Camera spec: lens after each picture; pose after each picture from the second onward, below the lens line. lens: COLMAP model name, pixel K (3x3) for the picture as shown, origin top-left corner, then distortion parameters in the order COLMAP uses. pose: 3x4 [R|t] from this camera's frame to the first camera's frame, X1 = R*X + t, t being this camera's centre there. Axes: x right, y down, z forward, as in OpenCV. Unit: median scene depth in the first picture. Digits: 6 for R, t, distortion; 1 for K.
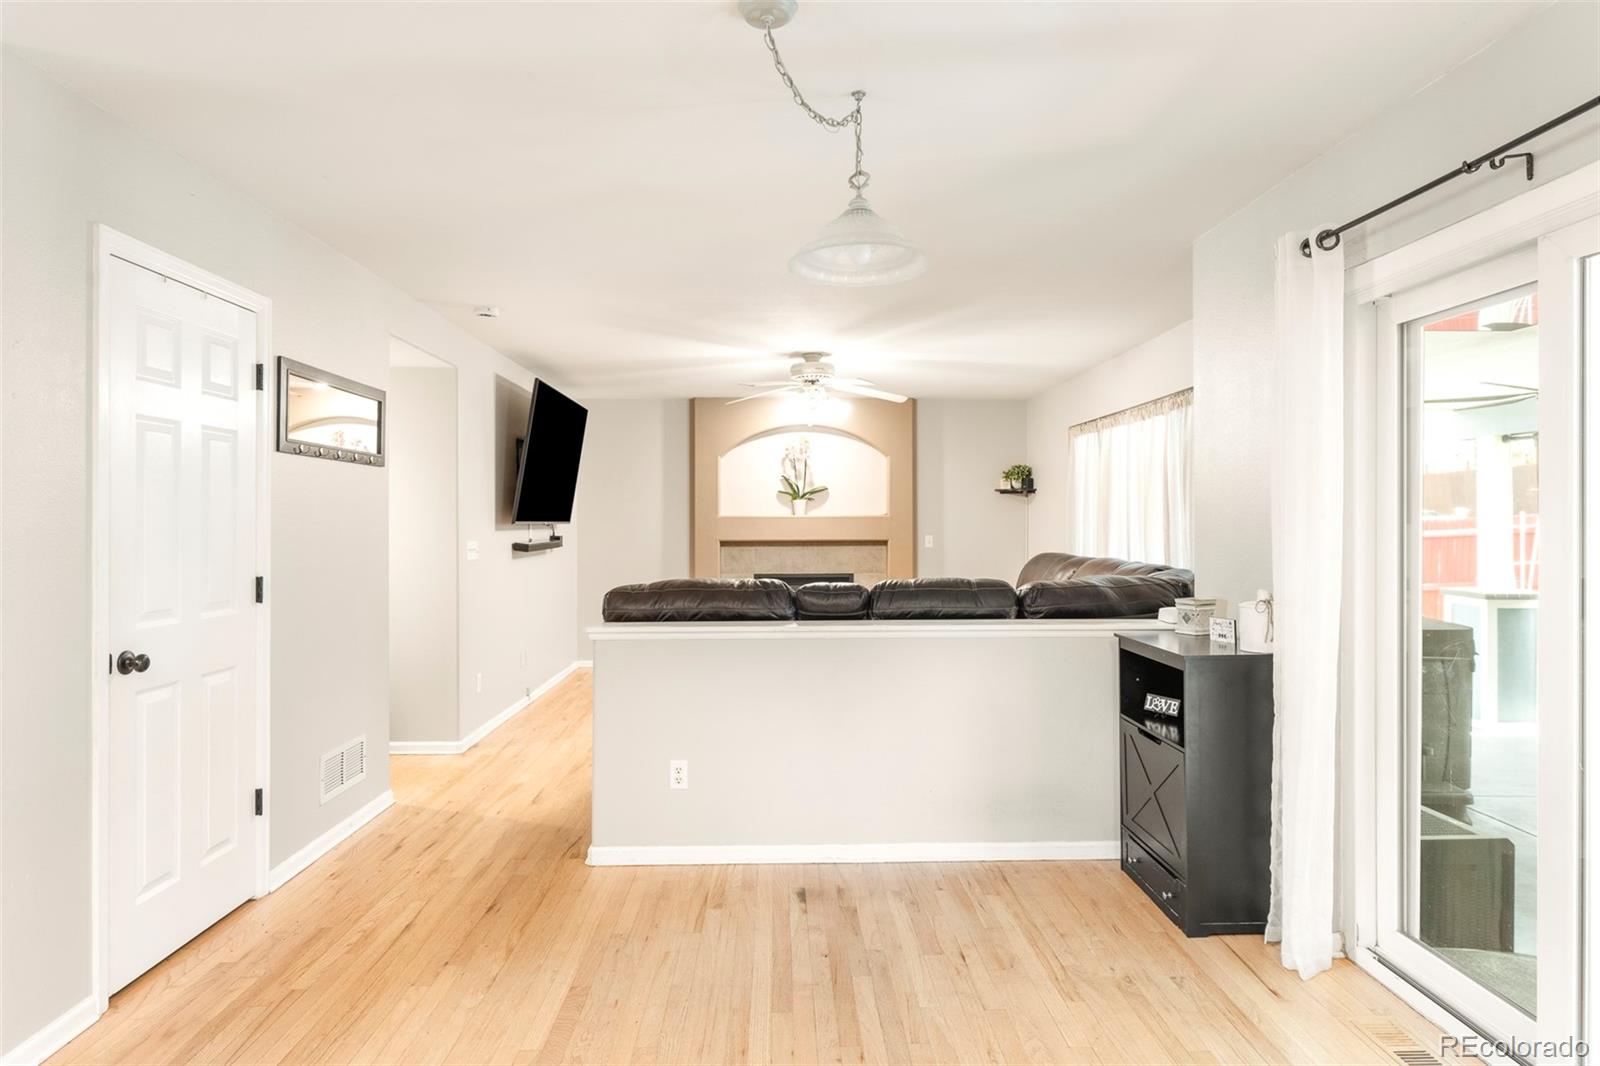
lens RADIAL K [[929.1, 0, 809.3], [0, 929.1, 521.0], [0, 0, 1]] dist [-0.006081, -0.000479]
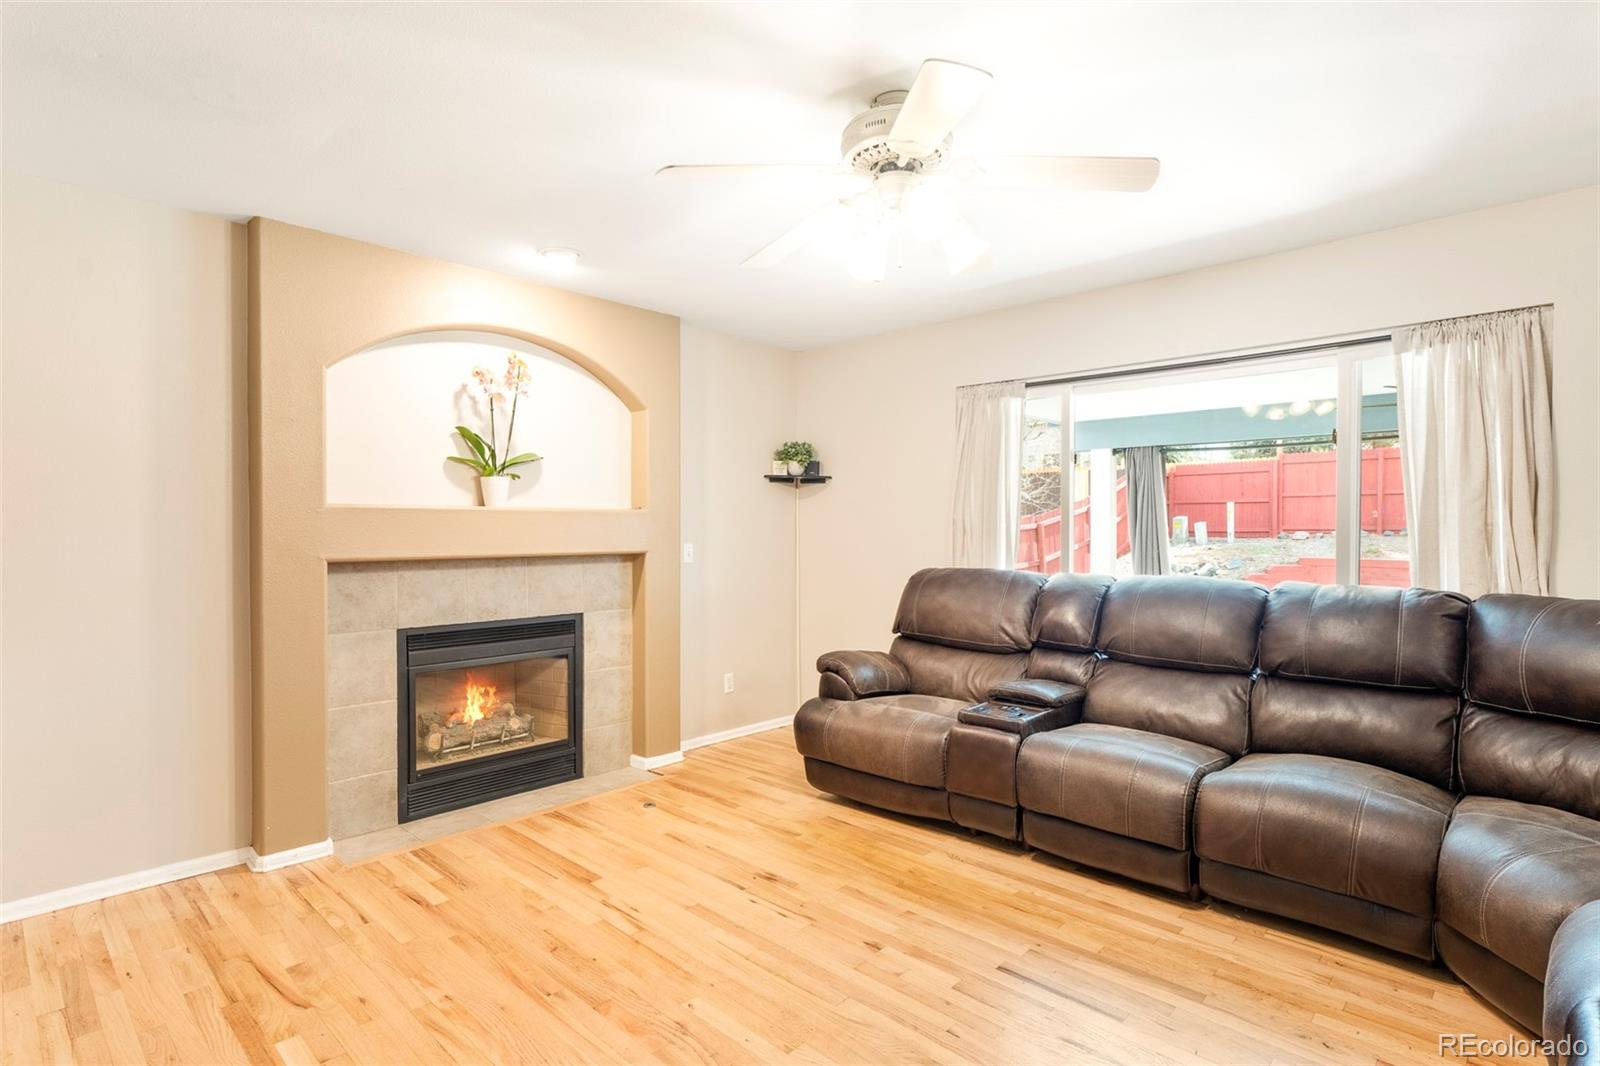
lens RADIAL K [[810.9, 0, 801.4], [0, 810.9, 540.4], [0, 0, 1]] dist [-0.004925, -0.001154]
pose [[0.710138, -0.008530, 0.704011, -0.203283], [-0.001576, 0.999905, 0.013705, 0.005825], [-0.704061, -0.010842, 0.710057, 0.562009]]
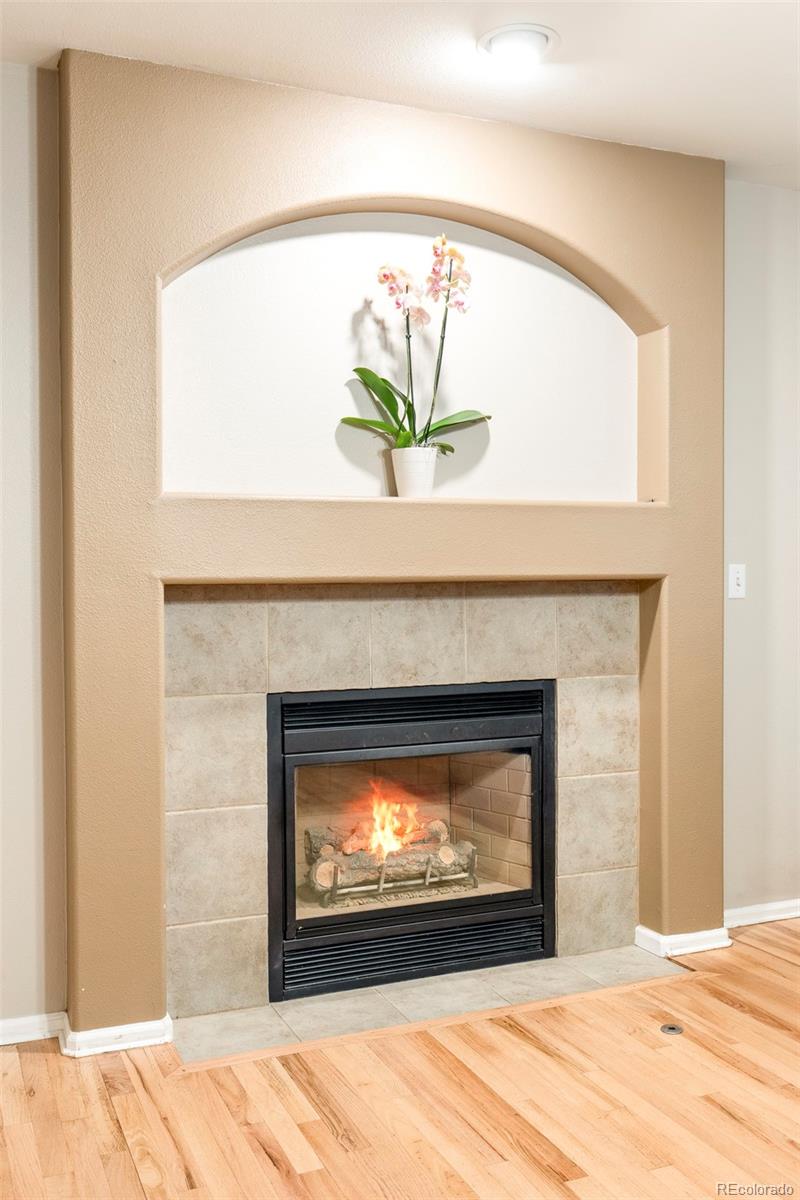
lens RADIAL K [[1121.1, 0, 397.5], [0, 1121.1, 595.9], [0, 0, 1]] dist [0.004667, 0.000000]
pose [[0.931578, -0.010684, 0.363384, -0.151177], [0.004039, 0.999811, 0.019039, 0.019030], [-0.363518, -0.016269, 0.931445, 0.649076]]
